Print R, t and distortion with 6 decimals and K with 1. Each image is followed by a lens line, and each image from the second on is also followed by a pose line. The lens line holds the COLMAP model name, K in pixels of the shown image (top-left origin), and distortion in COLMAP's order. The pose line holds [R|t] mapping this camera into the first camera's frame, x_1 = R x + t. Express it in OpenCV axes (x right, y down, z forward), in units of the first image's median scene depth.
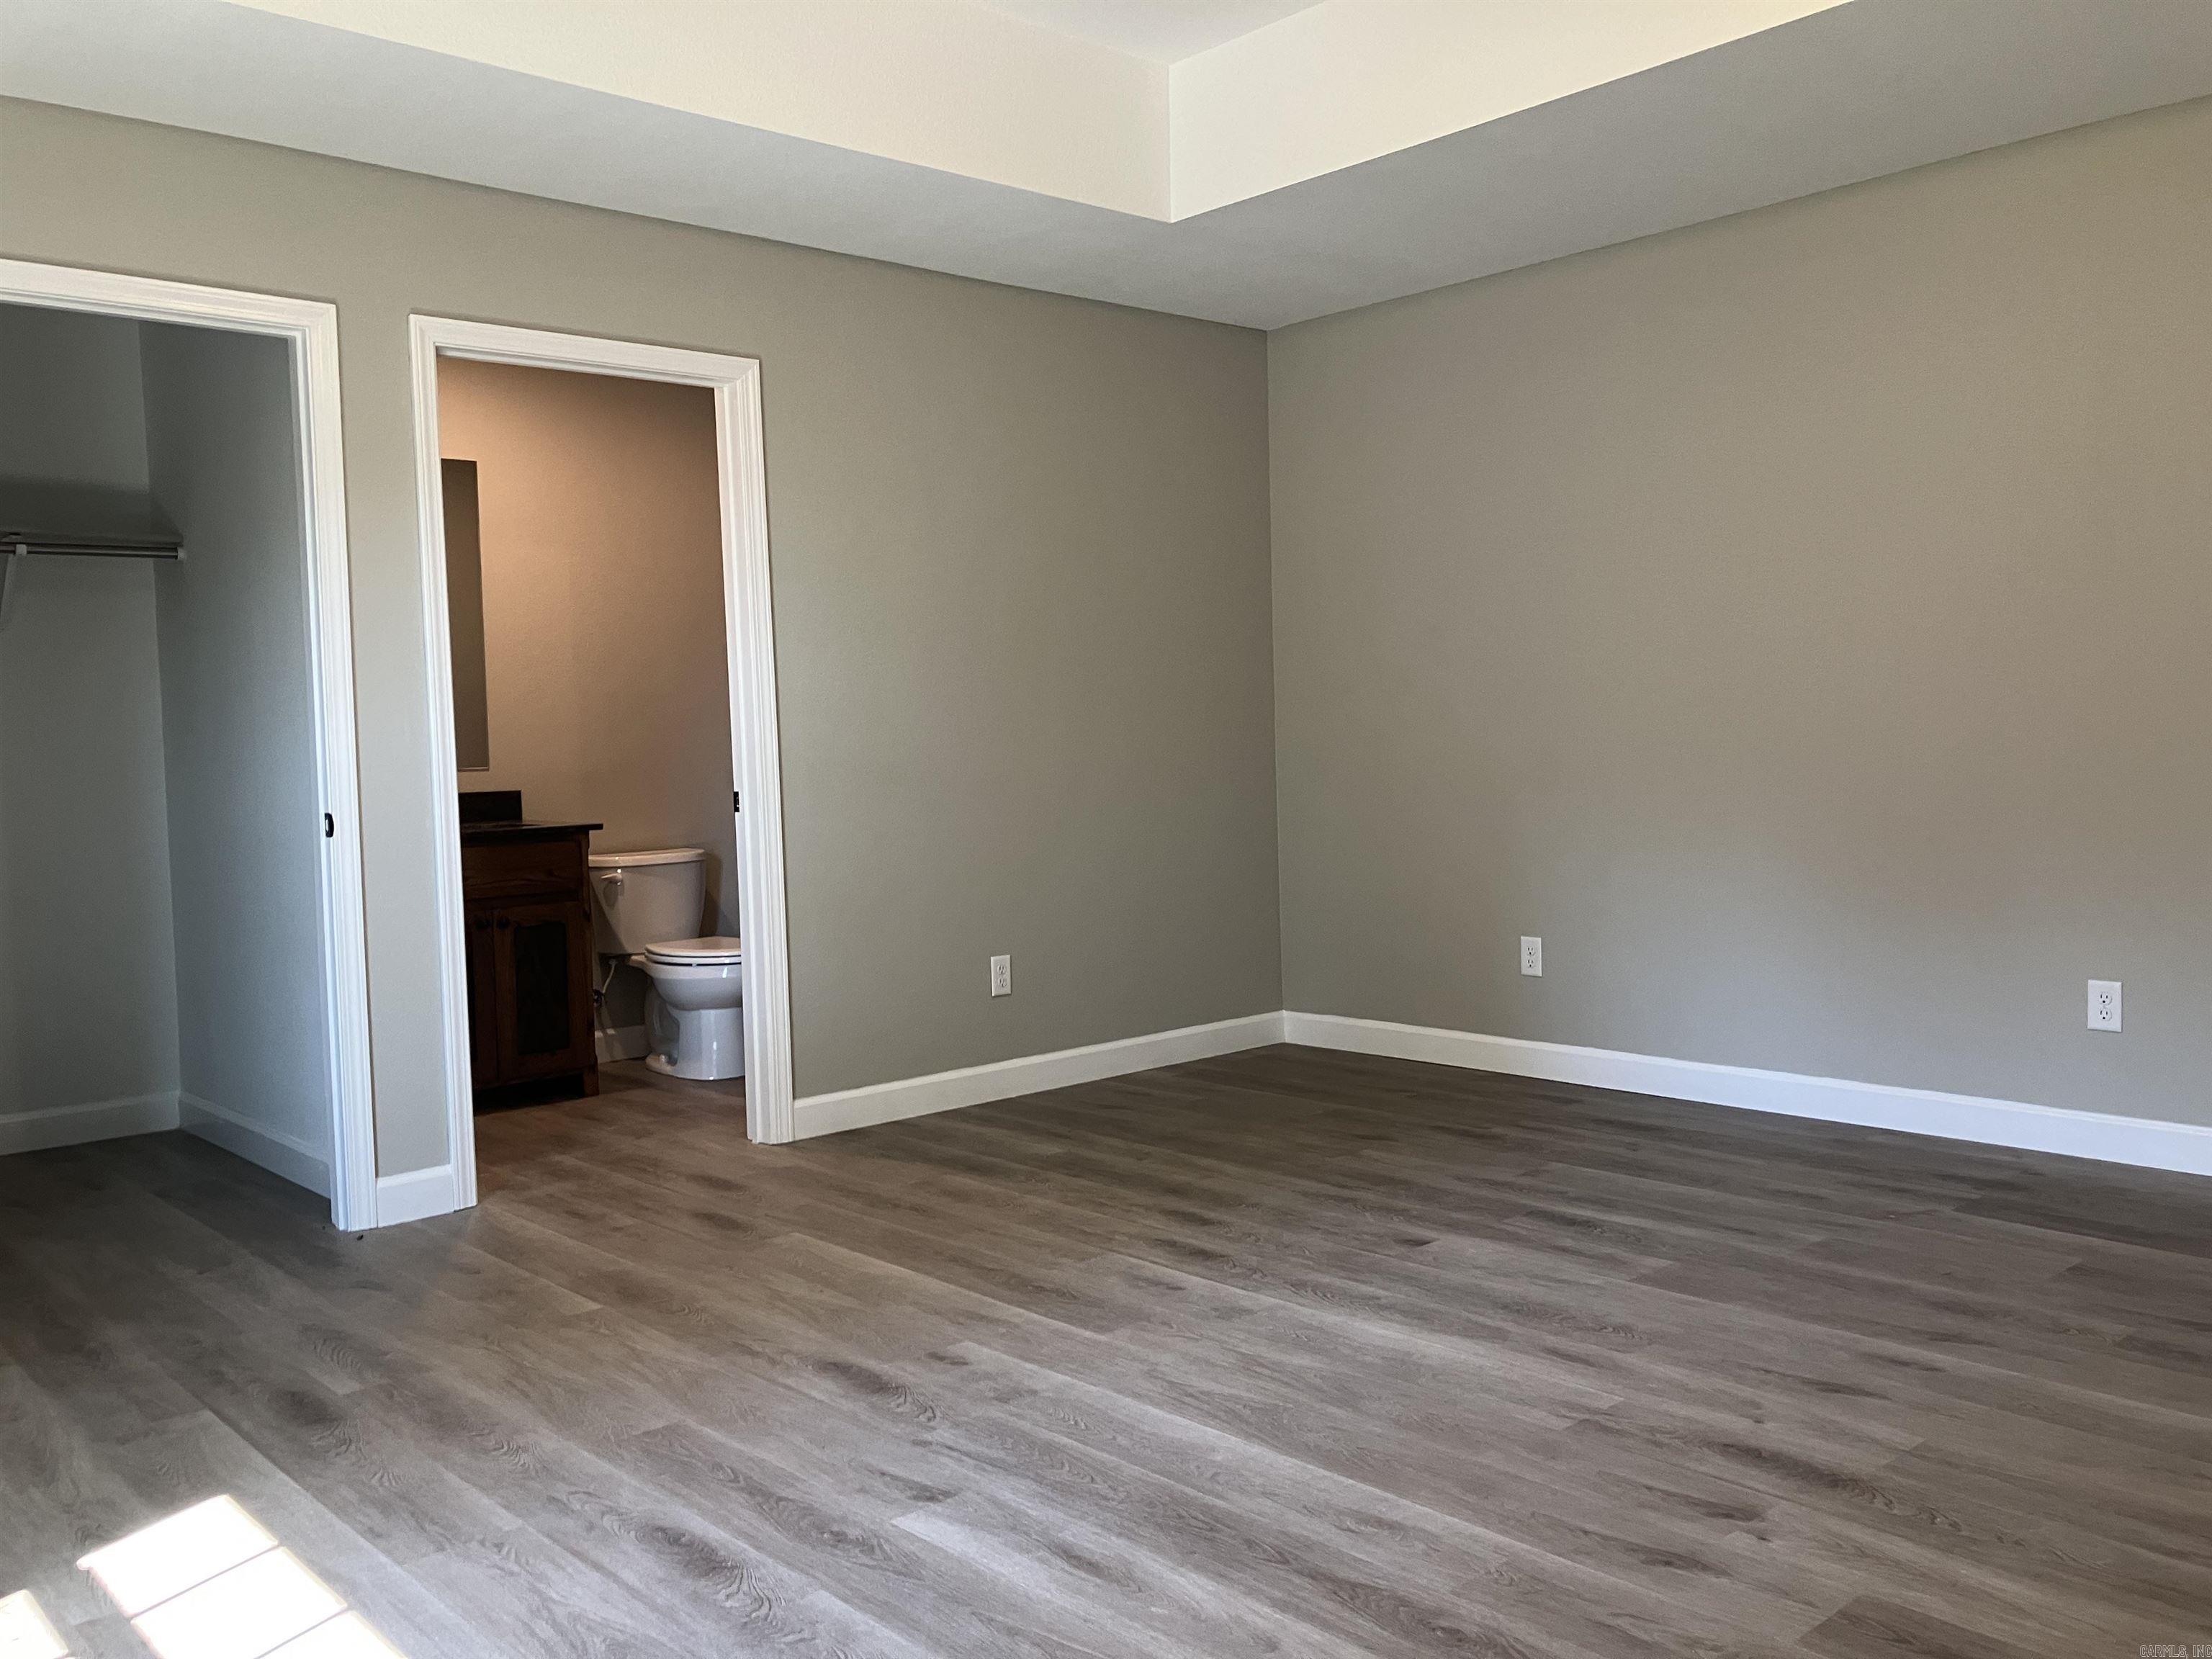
lens RADIAL K [[1831.3, 0, 1112.6], [0, 1831.3, 828.9], [0, 0, 1]] dist [0.016063, -0.018250]
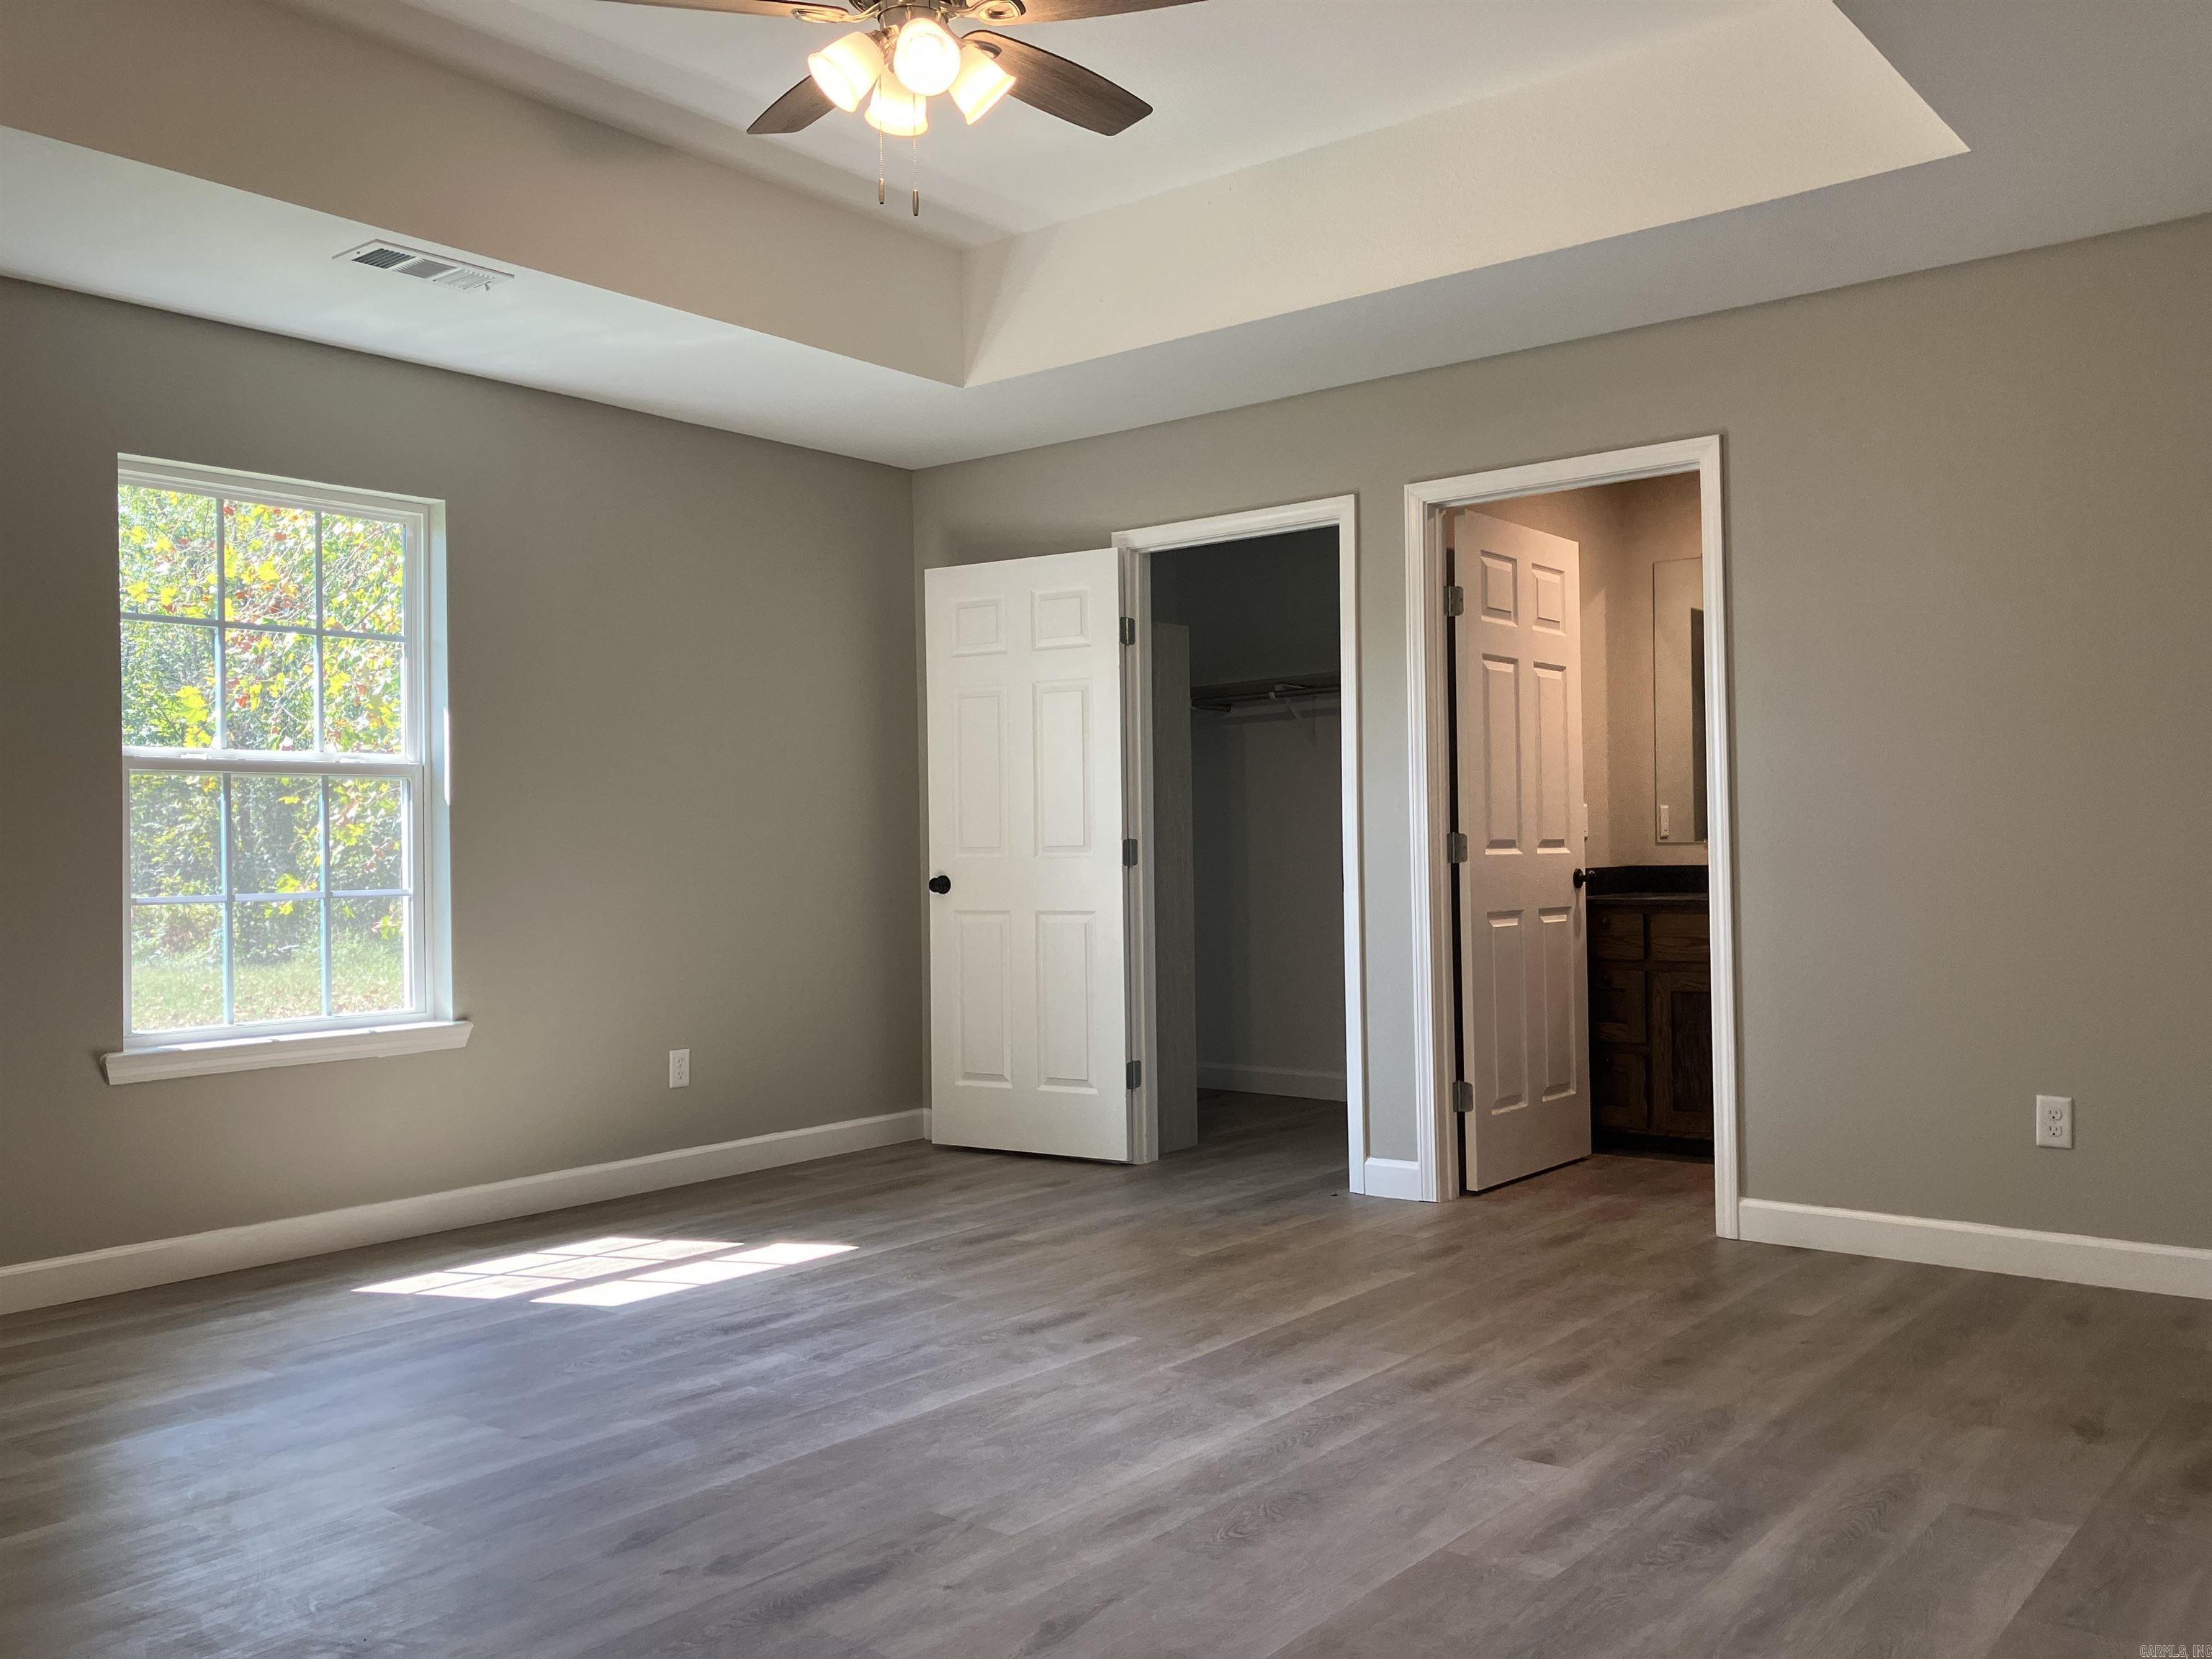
lens RADIAL K [[1831.3, 0, 1113.6], [0, 1831.3, 829.2], [0, 0, 1]] dist [0.016063, -0.018250]
pose [[0.156688, 0.017597, -0.987491, 1.142985], [-0.041442, 0.999078, 0.011228, -0.065223], [0.986778, 0.039164, 0.157273, 0.828513]]
